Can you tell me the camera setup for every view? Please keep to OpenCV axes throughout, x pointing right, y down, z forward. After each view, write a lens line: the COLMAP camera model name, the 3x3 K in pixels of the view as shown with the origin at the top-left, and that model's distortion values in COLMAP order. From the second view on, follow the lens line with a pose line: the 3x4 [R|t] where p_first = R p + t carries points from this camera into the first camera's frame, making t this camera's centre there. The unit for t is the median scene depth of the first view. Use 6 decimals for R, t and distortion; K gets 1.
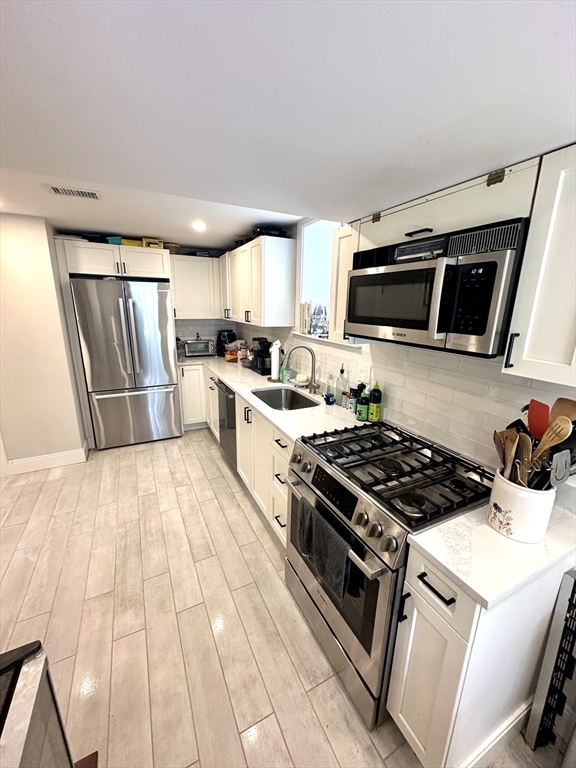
lens RADIAL K [[310.1, 0, 293.3], [0, 310.1, 384.7], [0, 0, 1]] dist [0.000642, 0.000110]
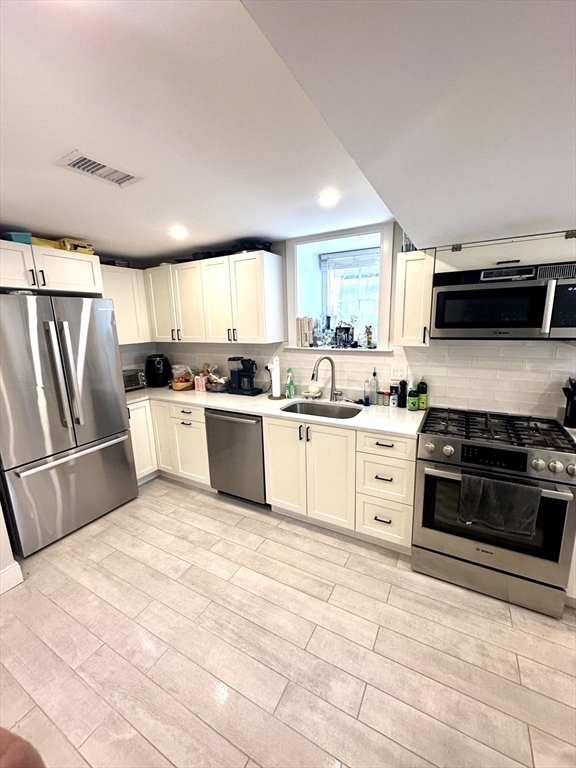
lens RADIAL K [[310.1, 0, 301.8], [0, 310.1, 382.7], [0, 0, 1]] dist [0.000642, 0.000110]
pose [[0.824634, -0.150915, 0.545164, -0.699673], [0.181110, 0.983461, -0.001706, -0.060432], [-0.535890, 0.100142, 0.838328, 0.197121]]
